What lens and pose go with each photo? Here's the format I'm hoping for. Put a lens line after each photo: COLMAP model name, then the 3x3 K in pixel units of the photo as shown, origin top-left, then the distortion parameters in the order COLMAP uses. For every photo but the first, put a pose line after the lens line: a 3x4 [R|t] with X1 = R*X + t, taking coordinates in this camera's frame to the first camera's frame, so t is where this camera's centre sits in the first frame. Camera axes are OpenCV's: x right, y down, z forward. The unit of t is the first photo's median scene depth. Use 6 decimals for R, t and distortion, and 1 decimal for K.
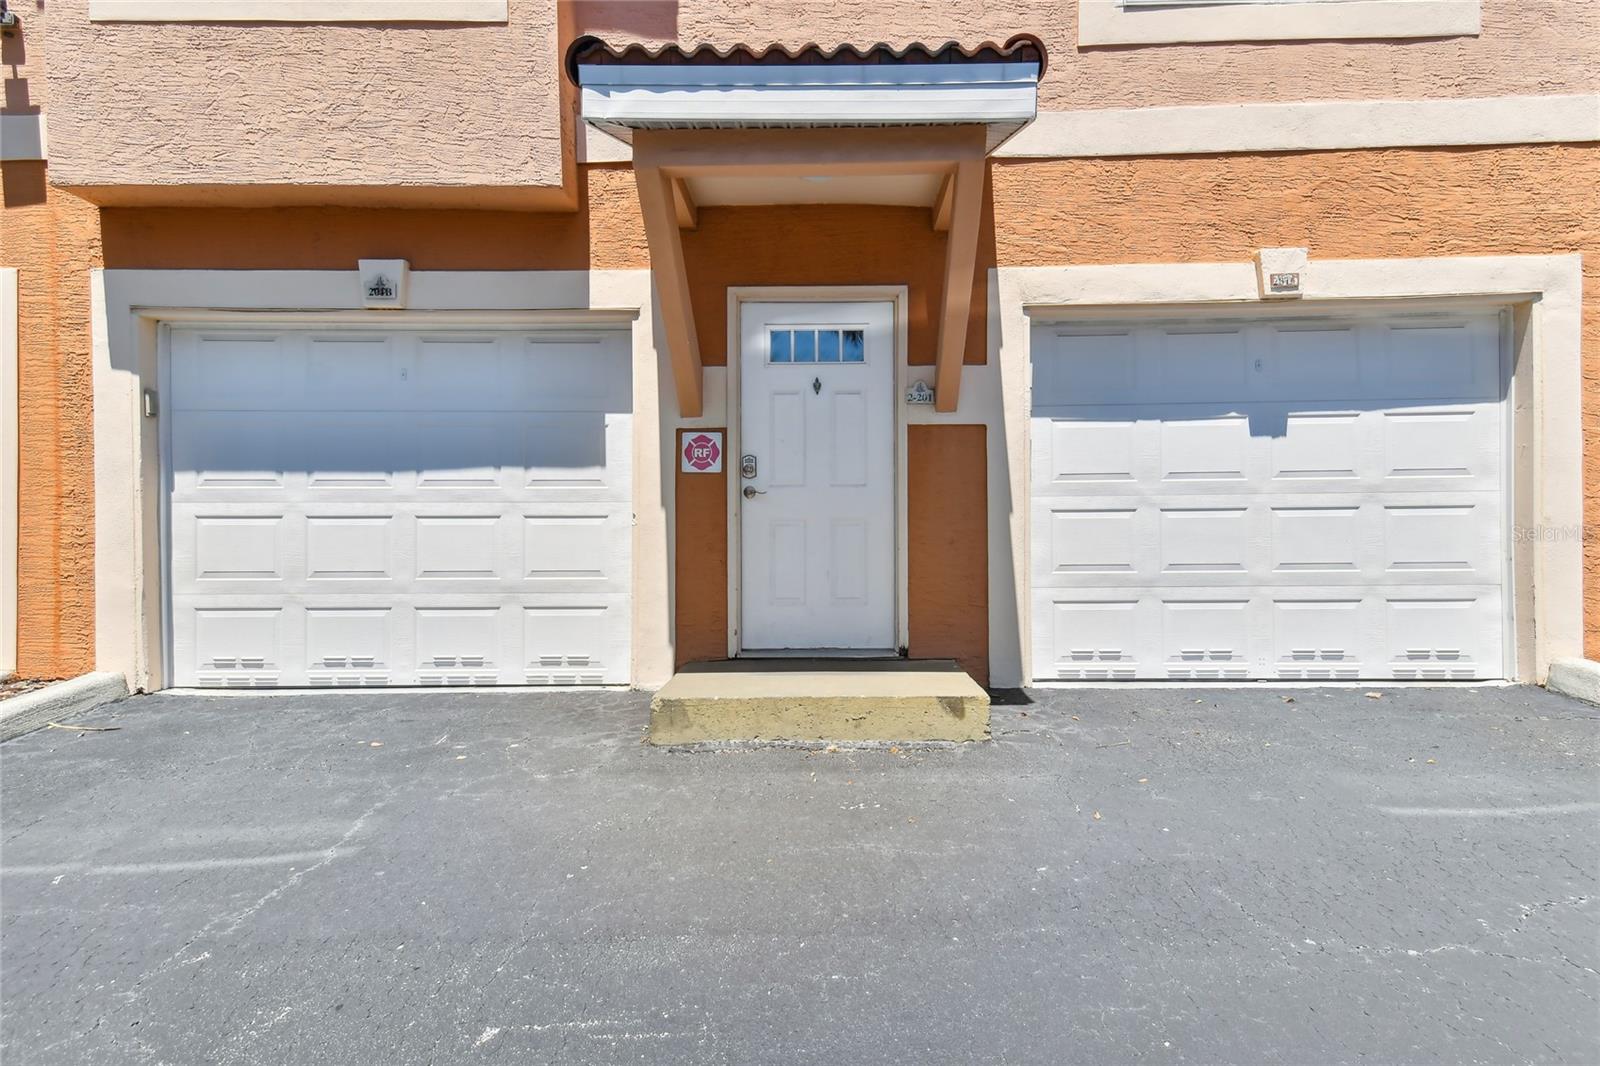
lens RADIAL K [[876.2, 0, 797.8], [0, 876.2, 505.6], [0, 0, 1]] dist [0.053669, -0.022884]
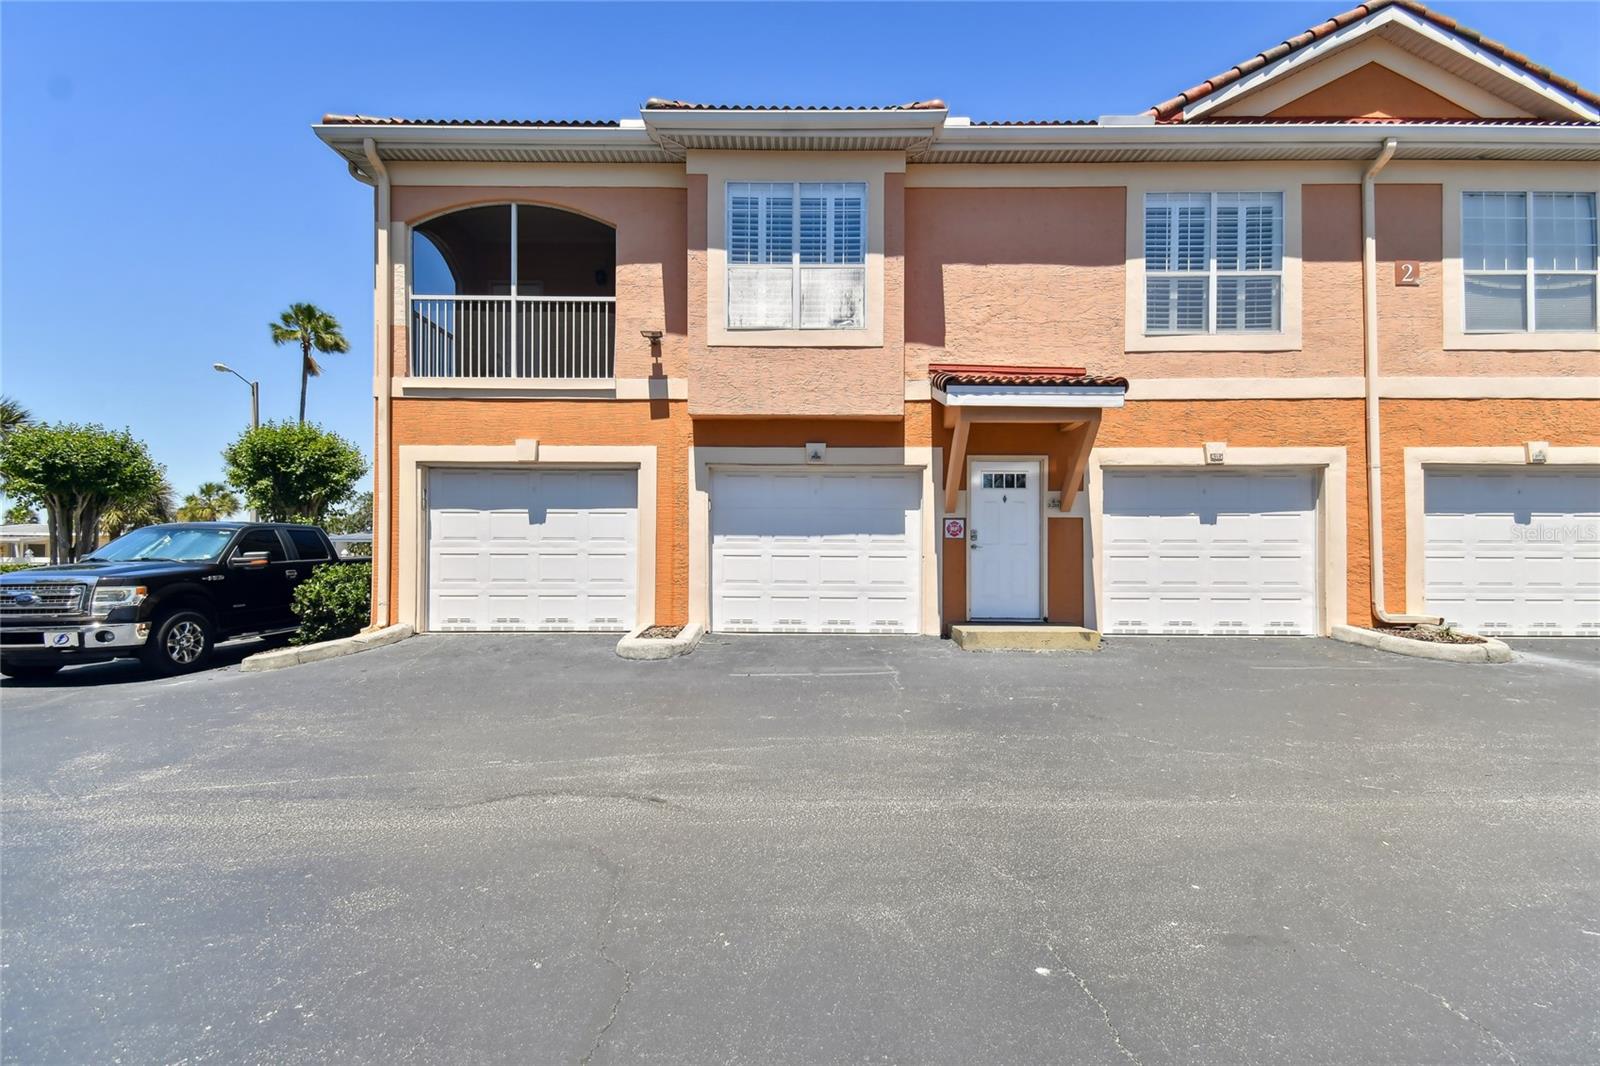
lens RADIAL K [[696.0, 0, 811.9], [0, 696.0, 534.3], [0, 0, 1]] dist [0.043968, -0.025249]
pose [[0.999942, 0.010712, 0.000852, -0.472811], [-0.010702, 0.999887, -0.010596, -0.024484], [-0.000966, 0.010586, 0.999944, -0.773544]]
